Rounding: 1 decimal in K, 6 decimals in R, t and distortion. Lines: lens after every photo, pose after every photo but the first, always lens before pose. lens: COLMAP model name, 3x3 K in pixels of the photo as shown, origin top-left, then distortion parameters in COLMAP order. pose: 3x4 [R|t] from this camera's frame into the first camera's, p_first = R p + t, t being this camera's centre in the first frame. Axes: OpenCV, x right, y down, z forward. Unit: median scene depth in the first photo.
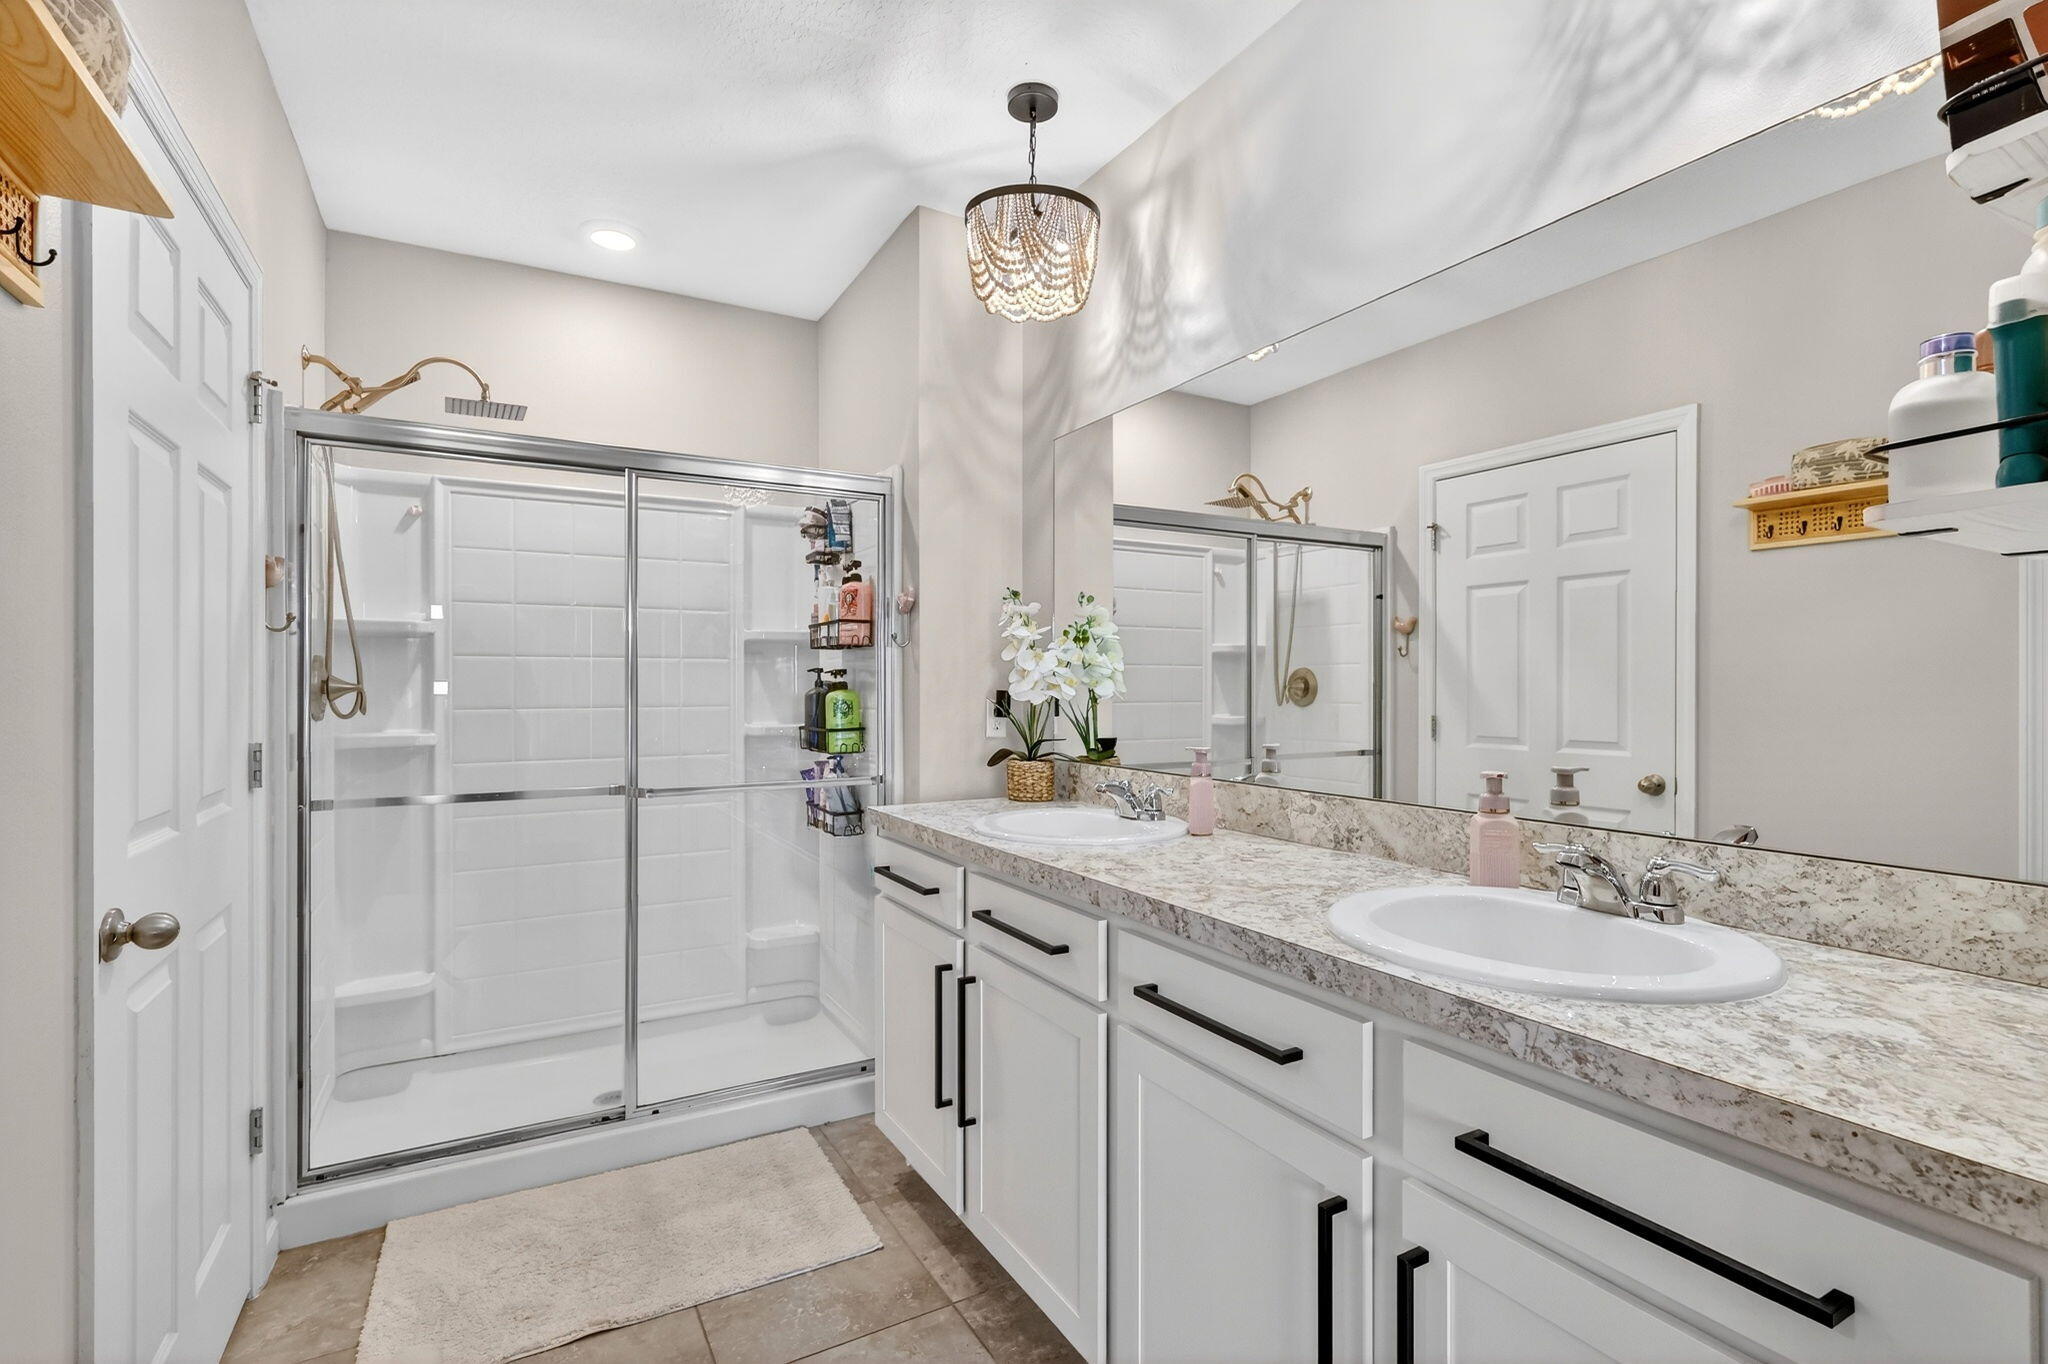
lens RADIAL K [[942.8, 0, 1024.0], [0, 942.8, 682.0], [0, 0, 1]] dist [0.000031, 0.000387]
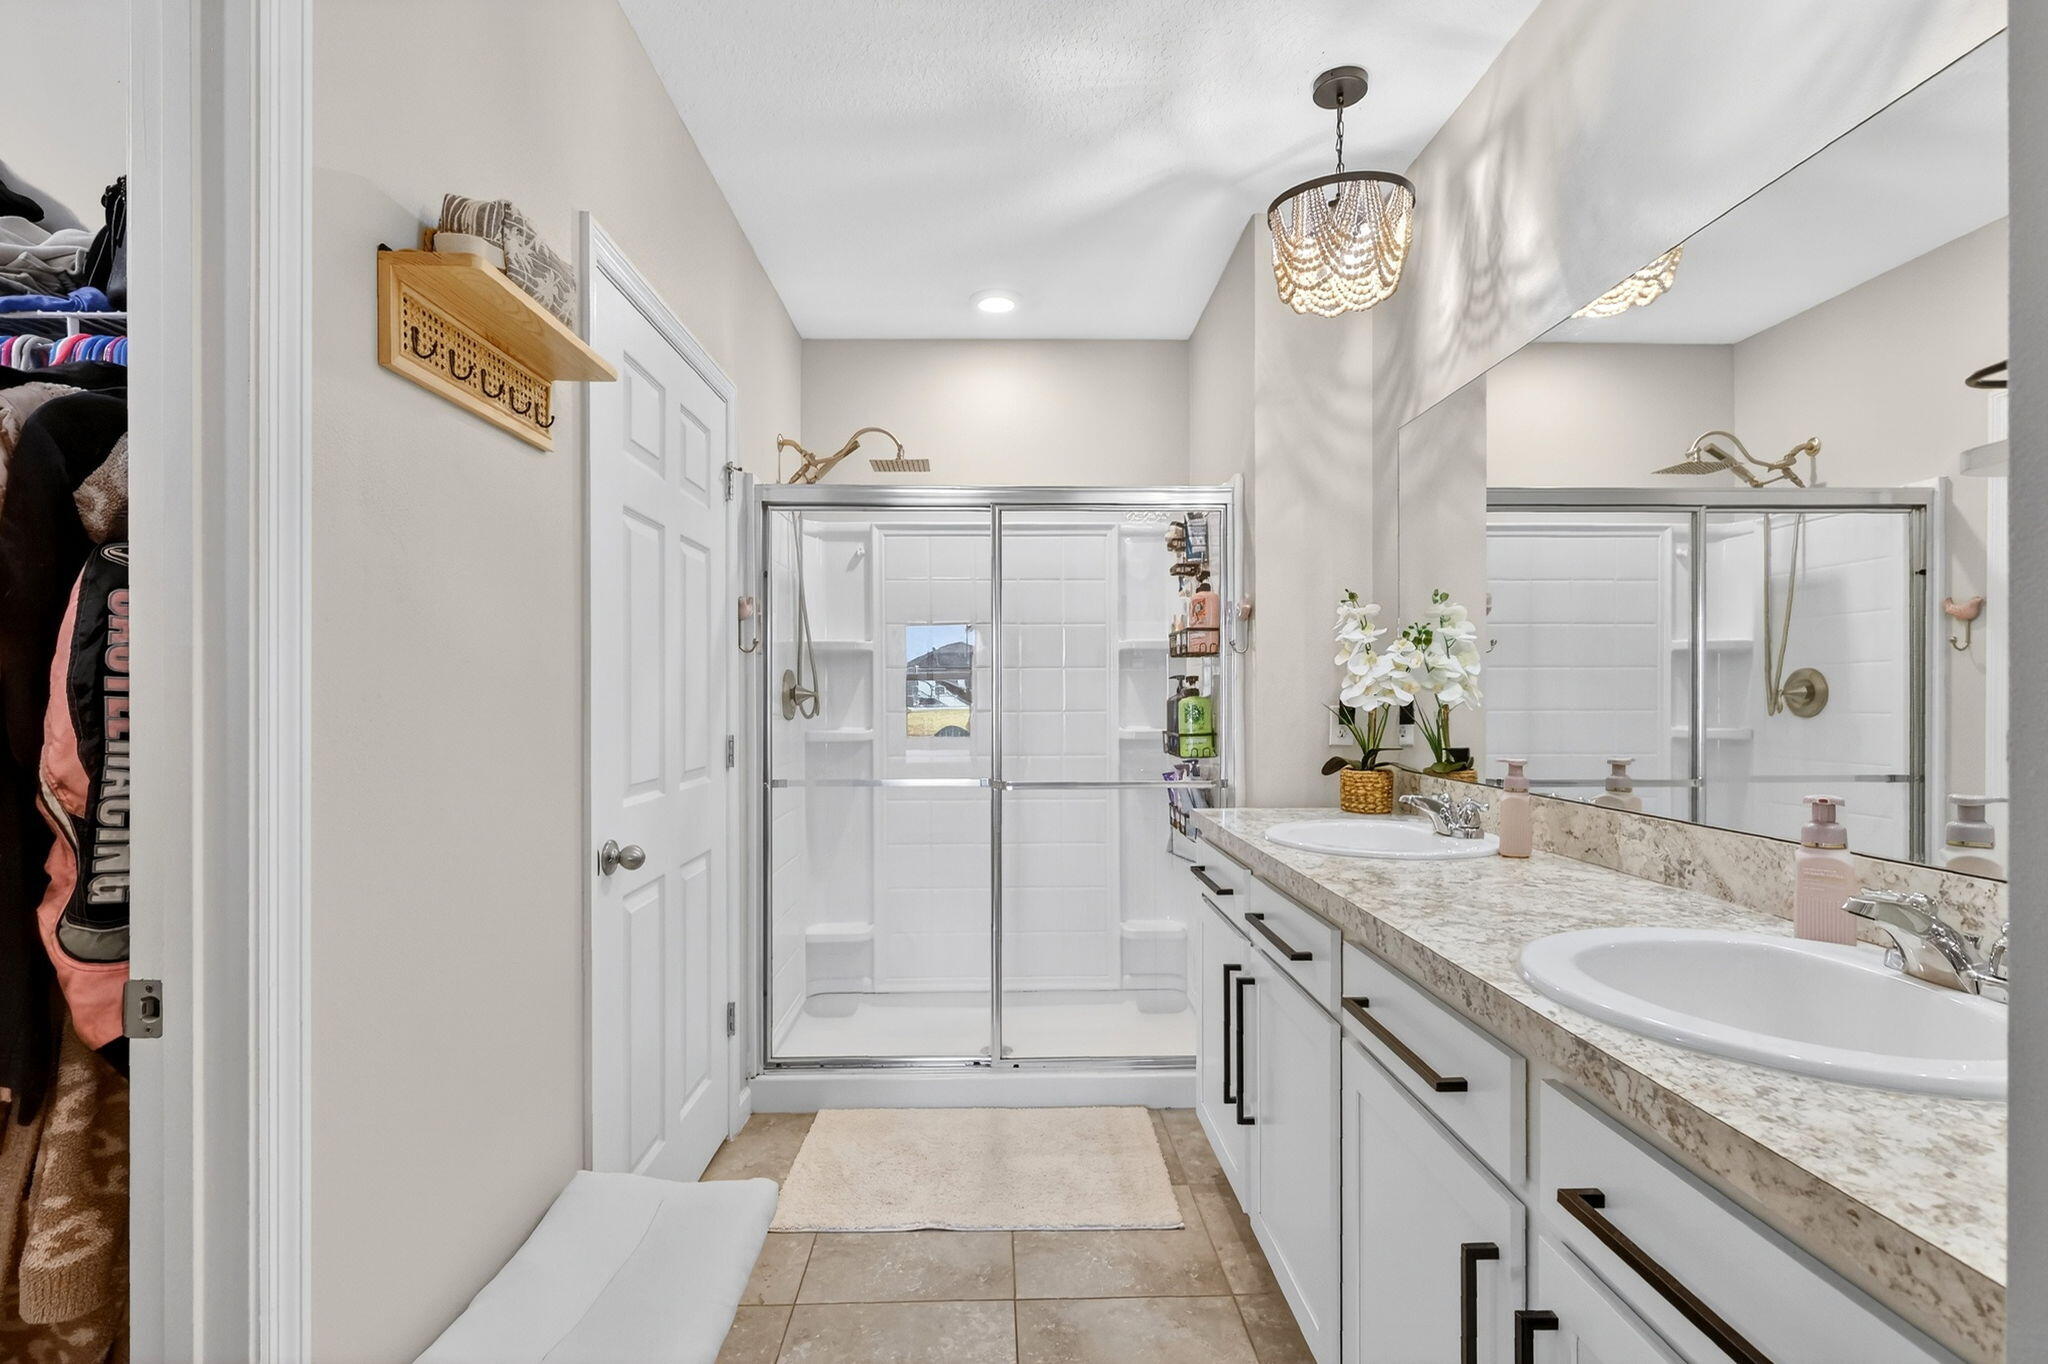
lens RADIAL K [[953.0, 0, 1018.9], [0, 953.0, 689.2], [0, 0, 1]] dist [-0.001867, 0.000448]
pose [[0.881975, -0.004055, -0.471279, 0.172578], [0.003816, 0.999992, -0.001463, 0.002179], [0.471281, -0.000508, 0.881983, -0.016847]]
